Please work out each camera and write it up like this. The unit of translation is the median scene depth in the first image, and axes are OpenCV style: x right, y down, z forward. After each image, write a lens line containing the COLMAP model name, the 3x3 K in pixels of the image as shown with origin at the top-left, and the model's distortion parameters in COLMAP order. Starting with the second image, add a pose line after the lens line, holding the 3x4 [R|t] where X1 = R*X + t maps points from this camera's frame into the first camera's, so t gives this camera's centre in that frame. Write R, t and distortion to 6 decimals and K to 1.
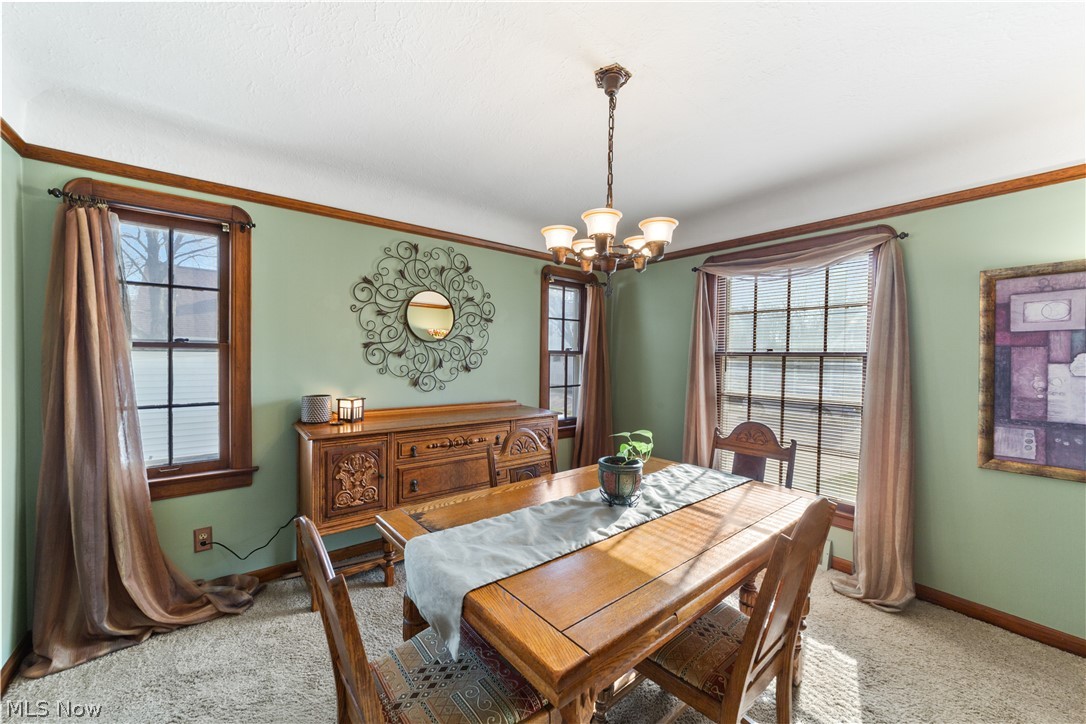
lens RADIAL K [[412.7, 0, 538.8], [0, 412.7, 366.5], [0, 0, 1]] dist [-0.000192, 0.000626]
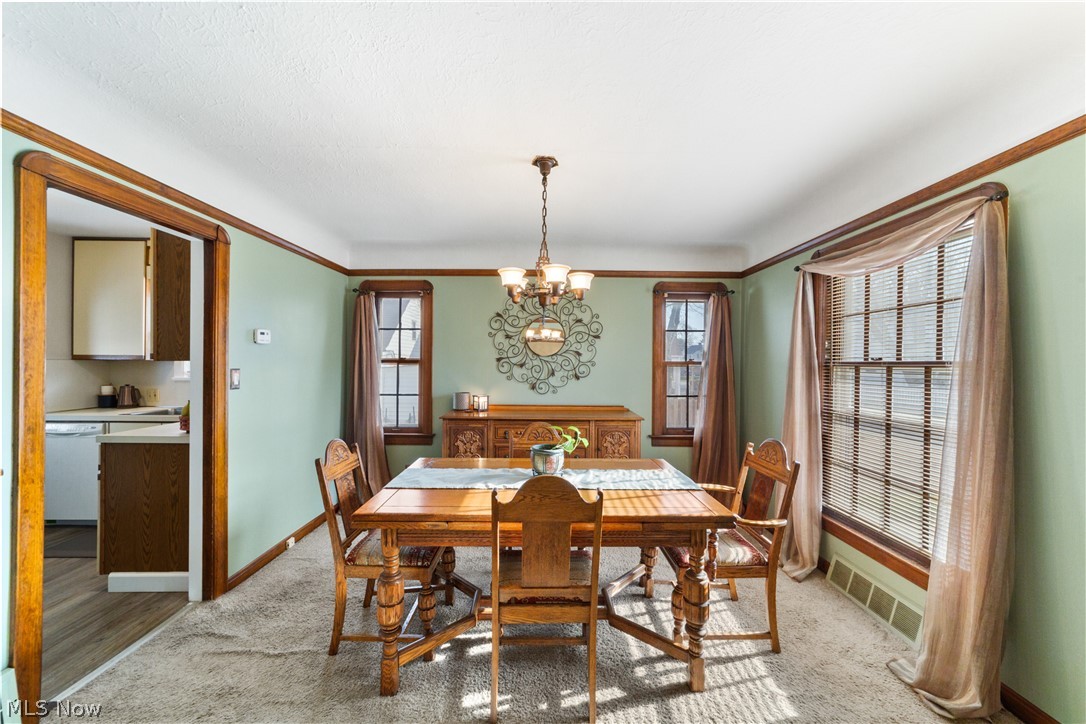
lens RADIAL K [[412.7, 0, 547.2], [0, 412.7, 363.5], [0, 0, 1]] dist [-0.000192, 0.000626]
pose [[0.786262, -0.006638, -0.617857, 0.596997], [-0.013039, 0.999541, -0.027331, -0.000959], [0.617755, 0.029546, 0.785815, -0.025754]]
